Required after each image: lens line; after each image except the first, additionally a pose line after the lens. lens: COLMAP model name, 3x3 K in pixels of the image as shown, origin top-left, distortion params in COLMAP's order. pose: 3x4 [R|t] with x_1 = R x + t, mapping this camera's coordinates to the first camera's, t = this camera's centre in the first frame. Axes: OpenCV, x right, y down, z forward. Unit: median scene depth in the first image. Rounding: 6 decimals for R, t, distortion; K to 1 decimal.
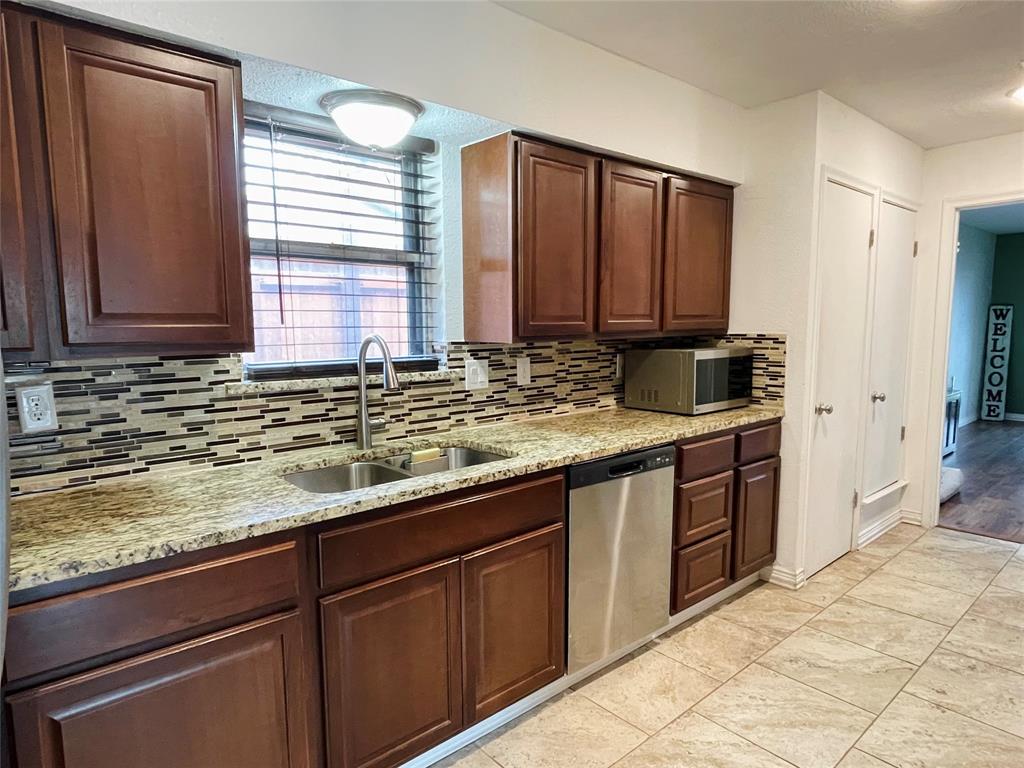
lens RADIAL K [[609.2, 0, 511.2], [0, 609.2, 385.6], [0, 0, 1]] dist [-0.001177, -0.000301]
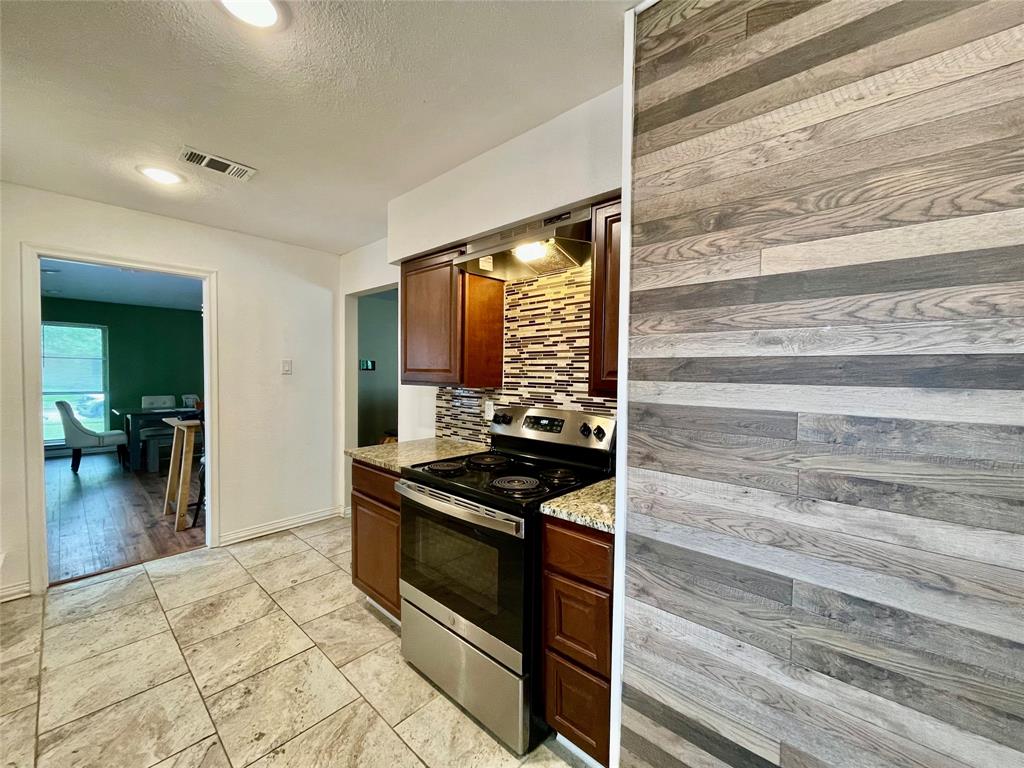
lens RADIAL K [[413.3, 0, 508.0], [0, 413.3, 381.6], [0, 0, 1]] dist [-0.006931, -0.001372]
pose [[-0.110999, -0.022678, 0.993562, -0.003739], [0.100861, 0.994321, 0.033964, -0.058624], [-0.988689, 0.103982, -0.108081, 0.535761]]
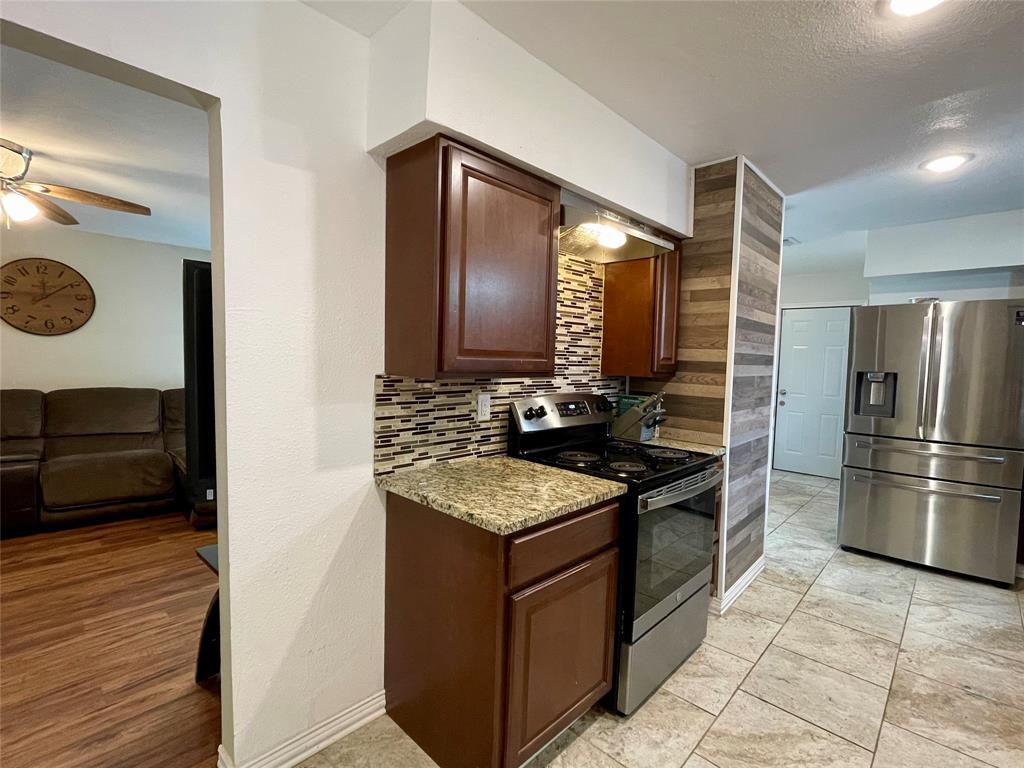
lens RADIAL K [[479.8, 0, 511.3], [0, 479.8, 383.2], [0, 0, 1]] dist [-0.015583, -0.000637]
pose [[-0.995392, -0.020228, -0.093731, 1.047022], [-0.035727, 0.985349, 0.166765, -0.145071], [0.088985, 0.169345, -0.981531, 1.317049]]
